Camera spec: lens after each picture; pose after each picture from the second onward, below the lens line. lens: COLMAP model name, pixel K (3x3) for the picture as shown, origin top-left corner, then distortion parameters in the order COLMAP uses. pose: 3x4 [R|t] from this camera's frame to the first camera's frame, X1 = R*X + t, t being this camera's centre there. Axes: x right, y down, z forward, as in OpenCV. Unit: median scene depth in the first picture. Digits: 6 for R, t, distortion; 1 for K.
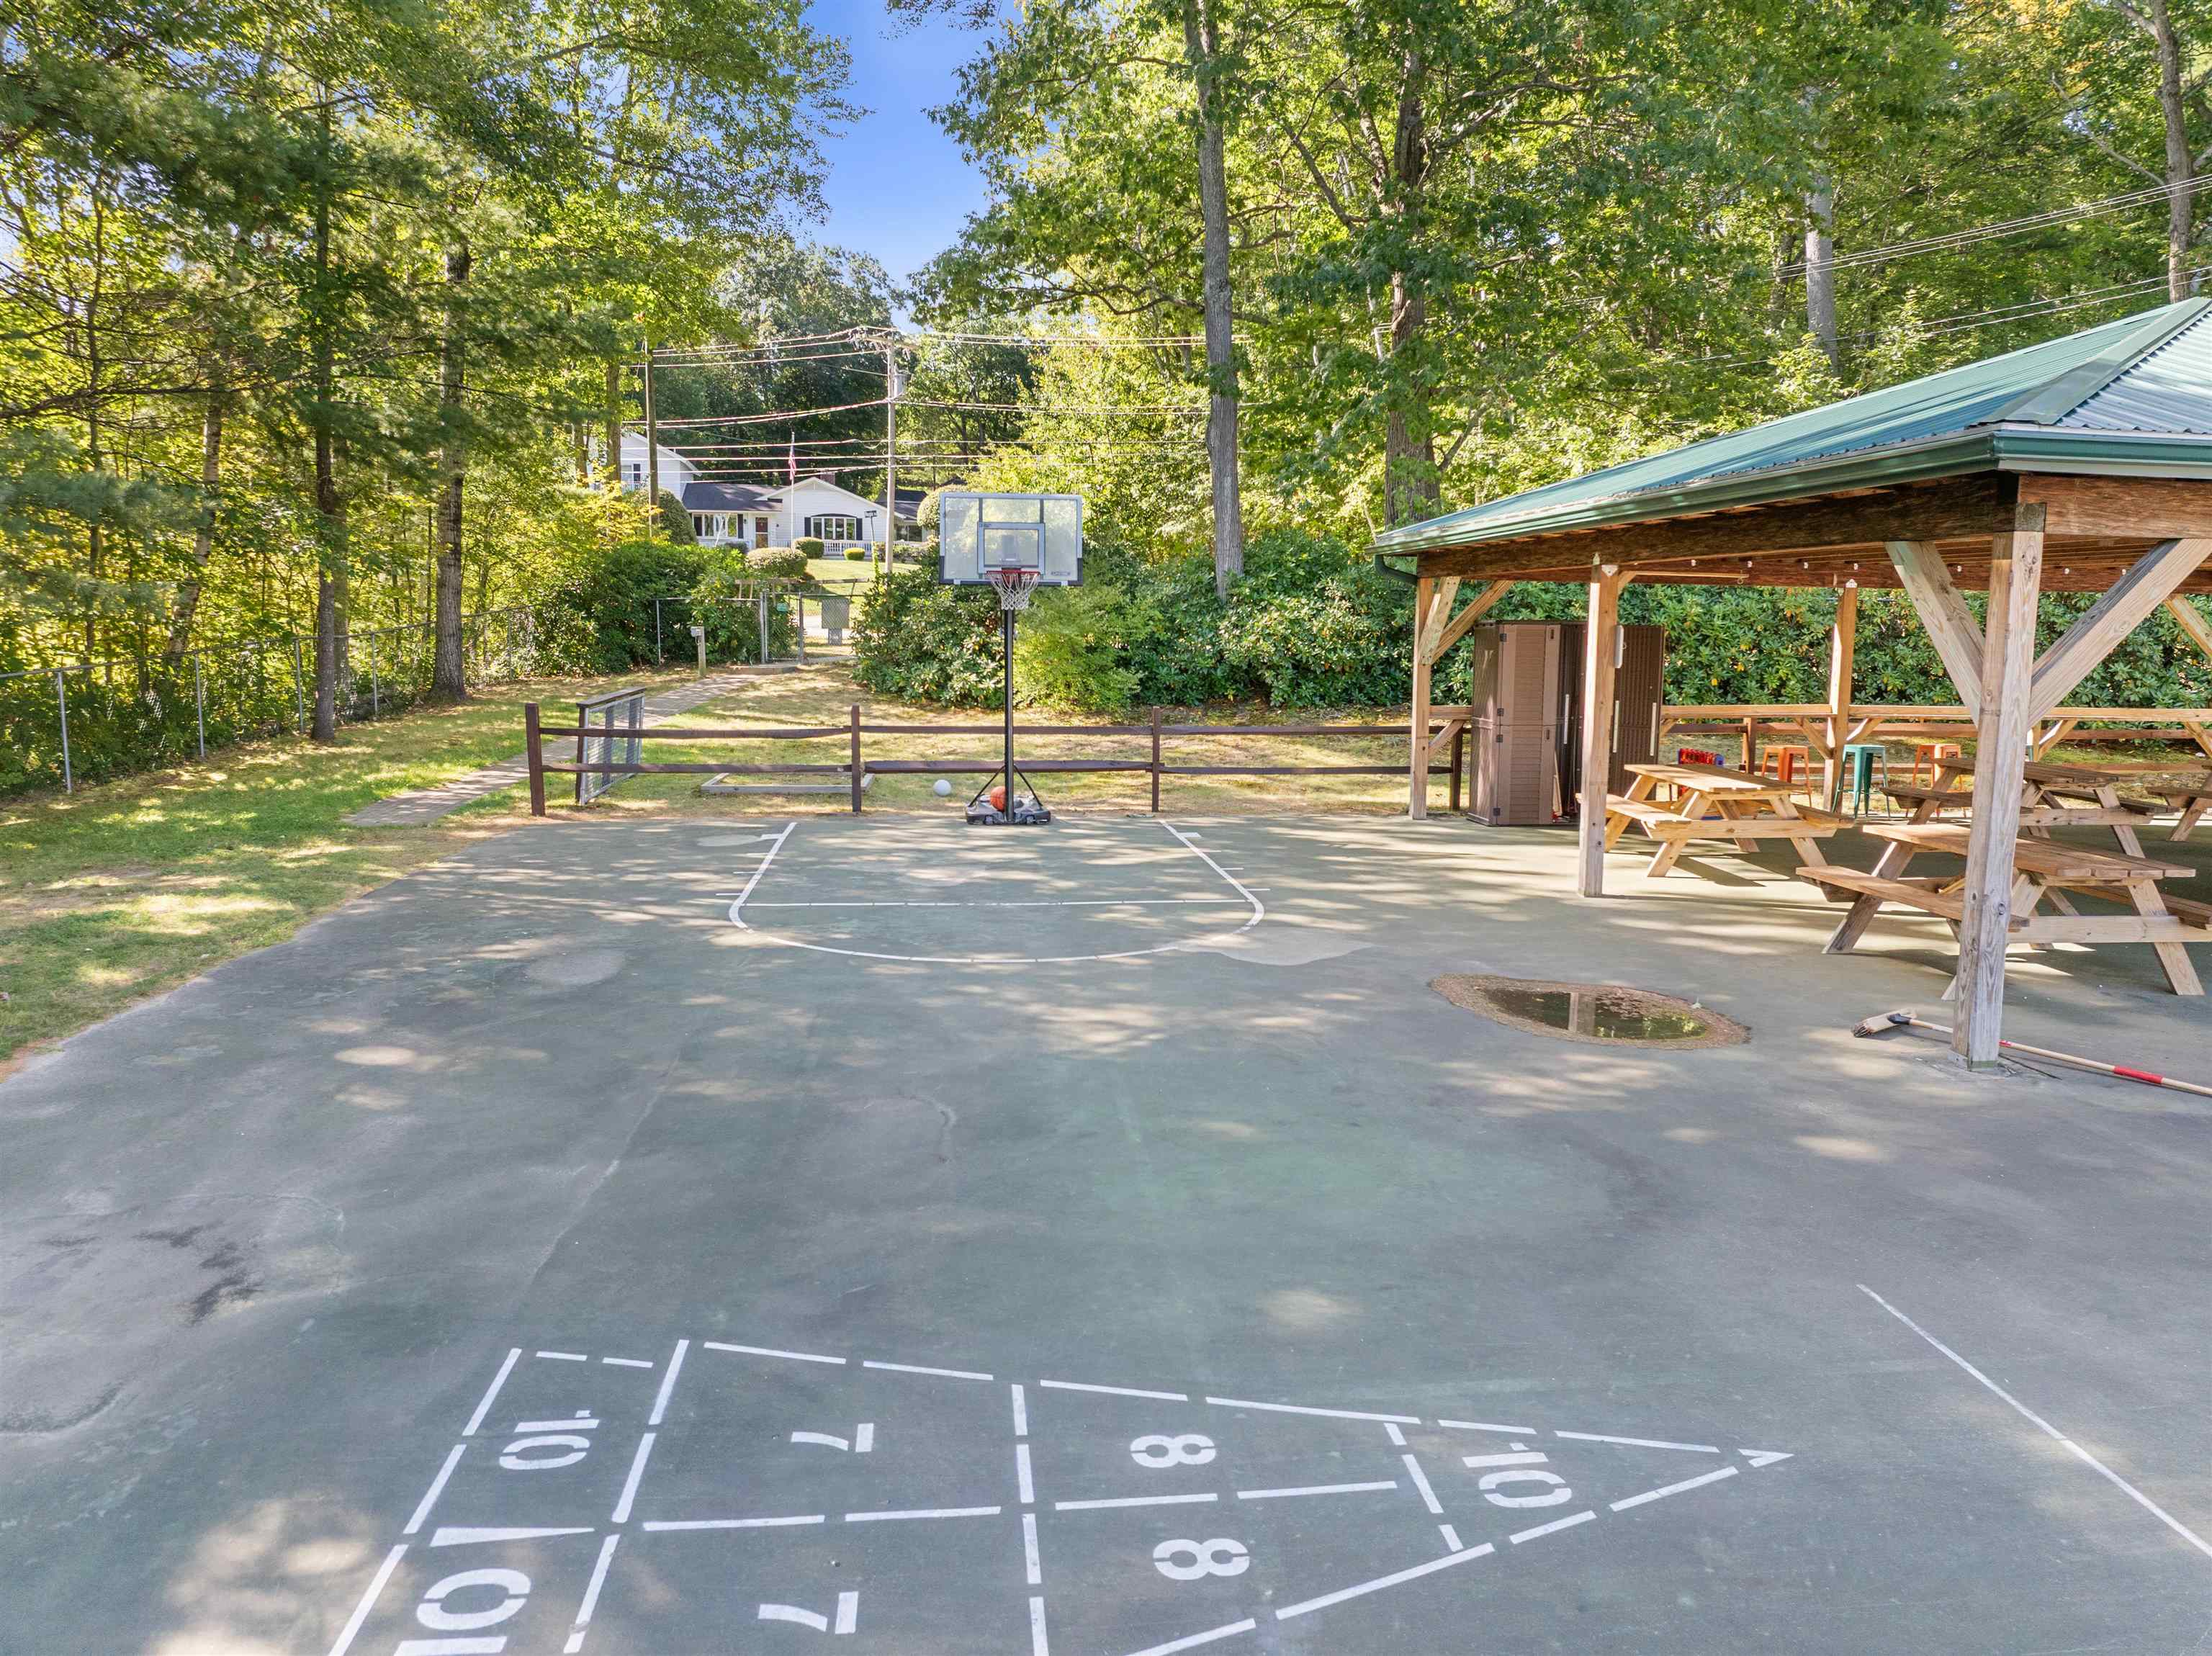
lens RADIAL K [[1557.1, 0, 1109.1], [0, 1557.1, 836.8], [0, 0, 1]] dist [-0.044552, 0.009315]
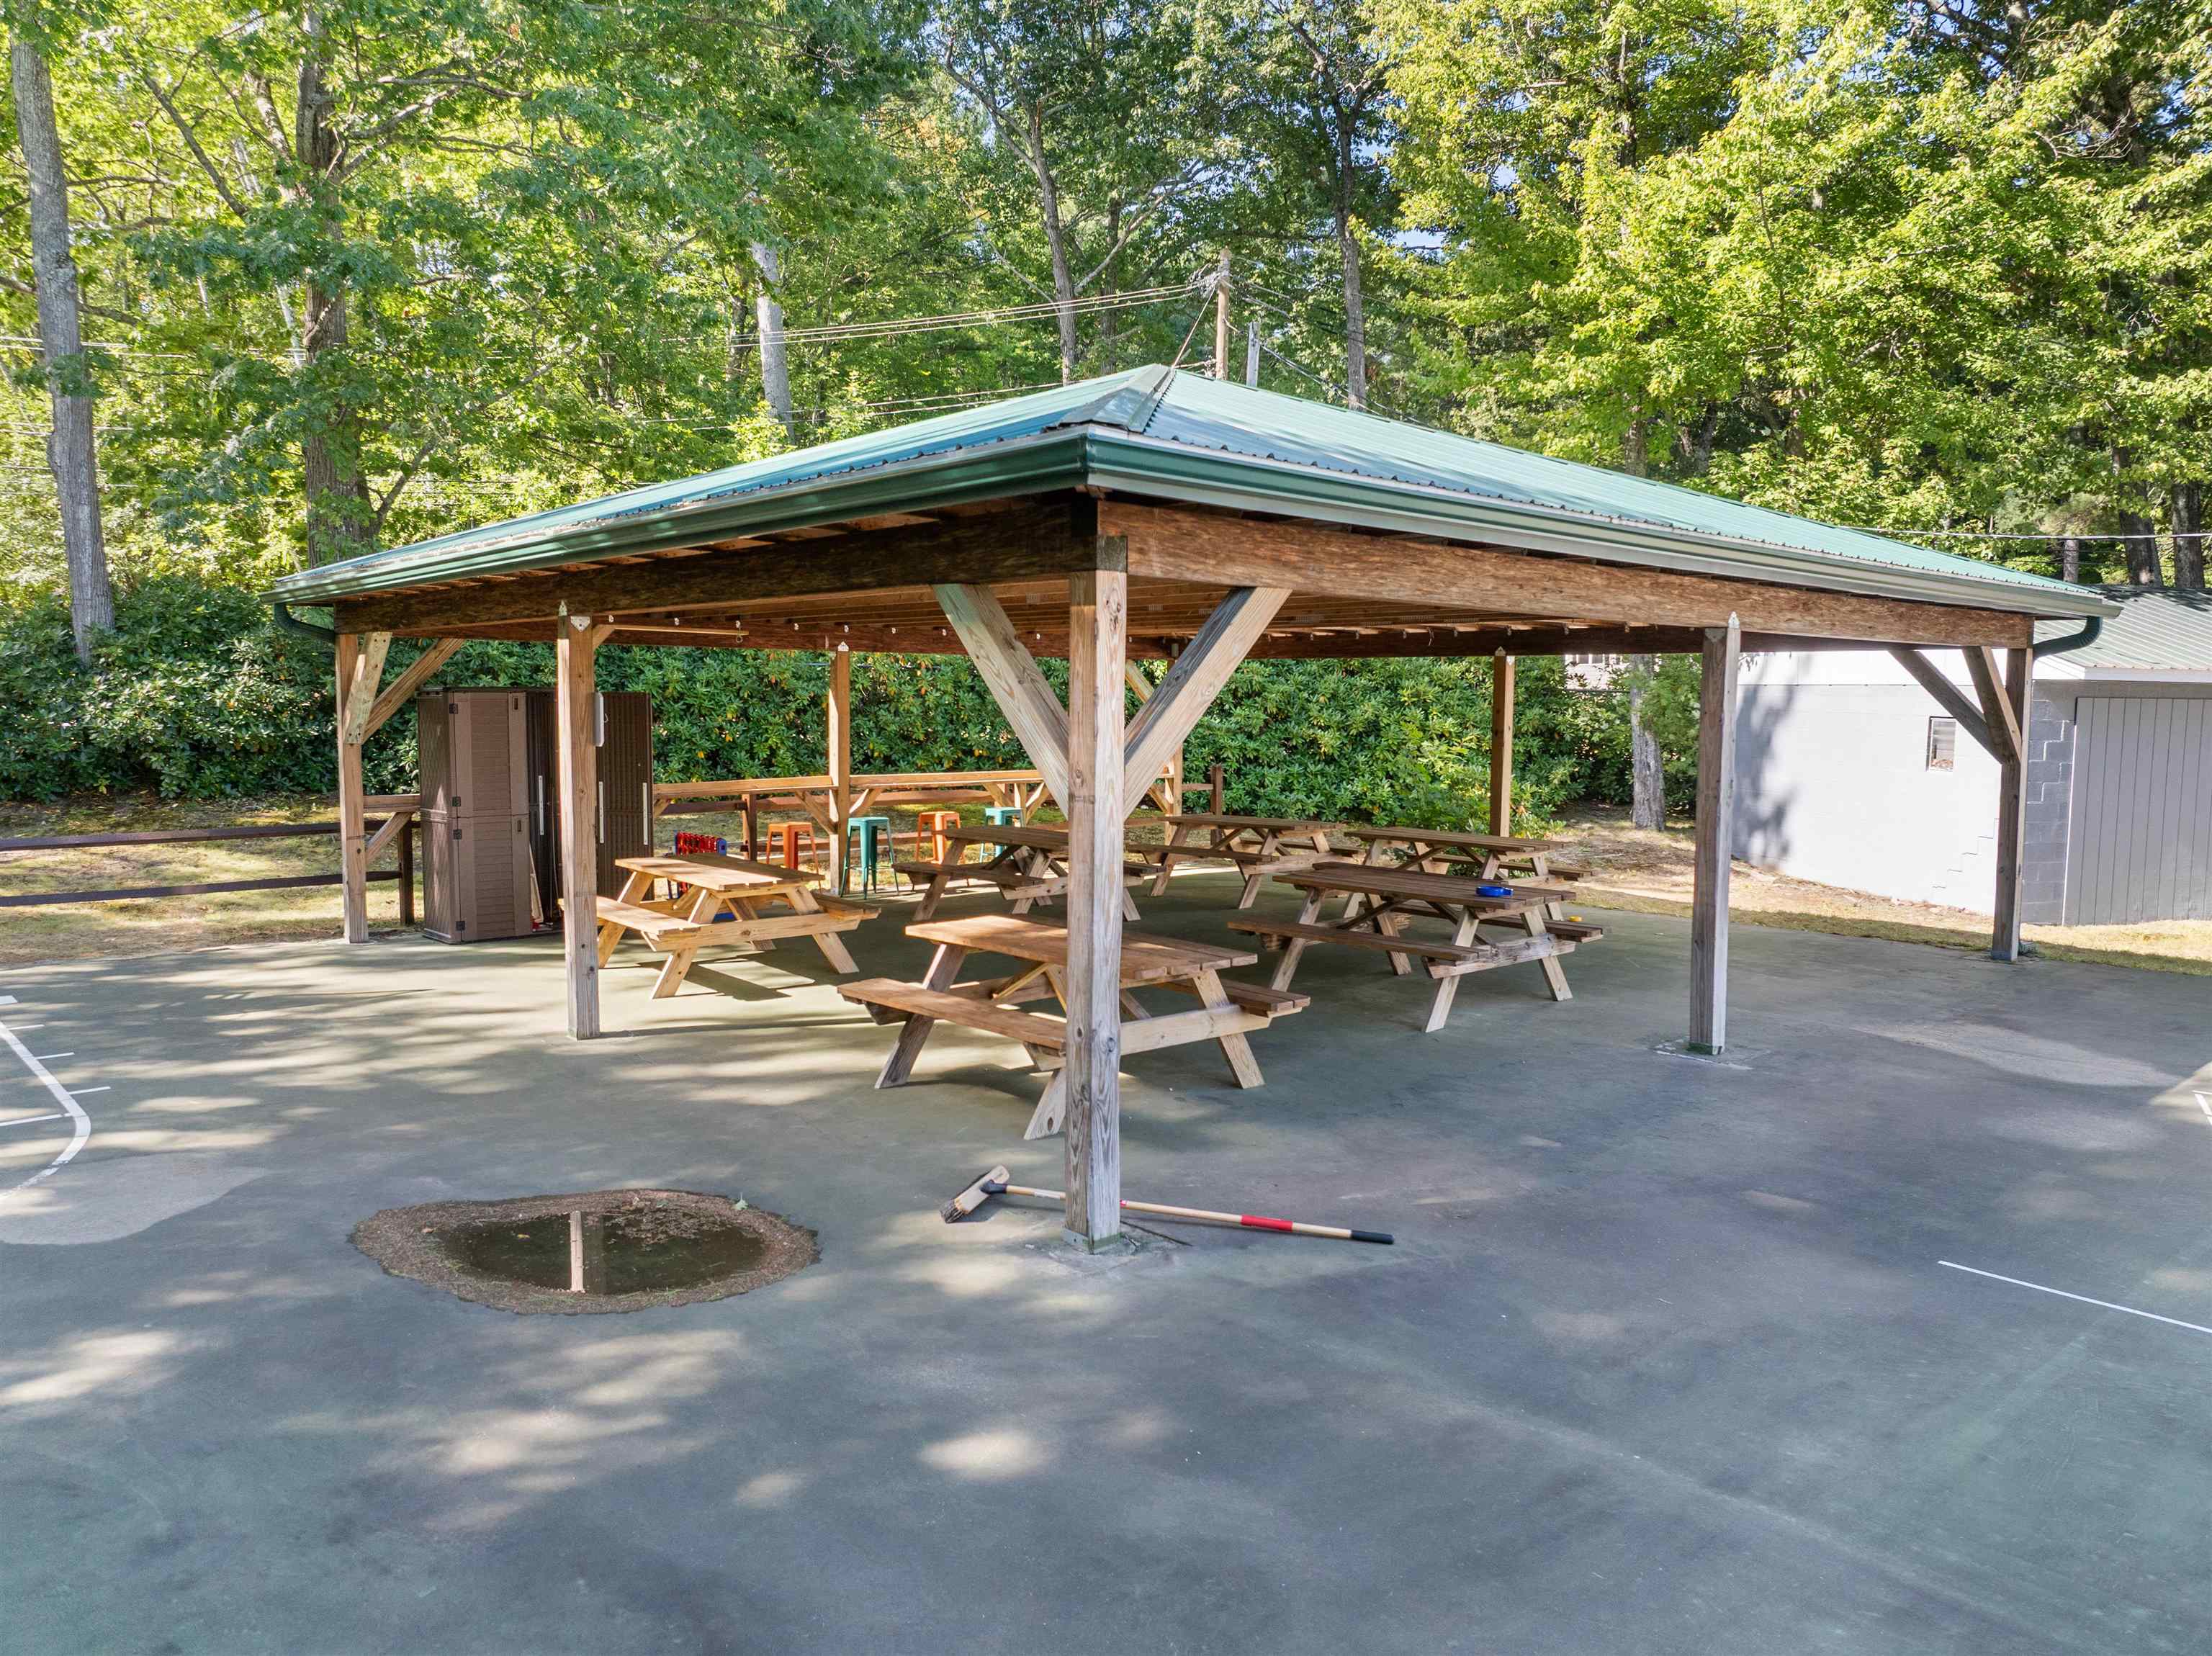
lens RADIAL K [[1557.1, 0, 1108.3], [0, 1557.1, 825.7], [0, 0, 1]] dist [-0.044552, 0.009315]
pose [[0.805434, -0.052068, 0.590394, 0.055762], [0.081476, 0.996403, -0.023278, -0.023529], [-0.587059, 0.066852, 0.806779, 0.171837]]
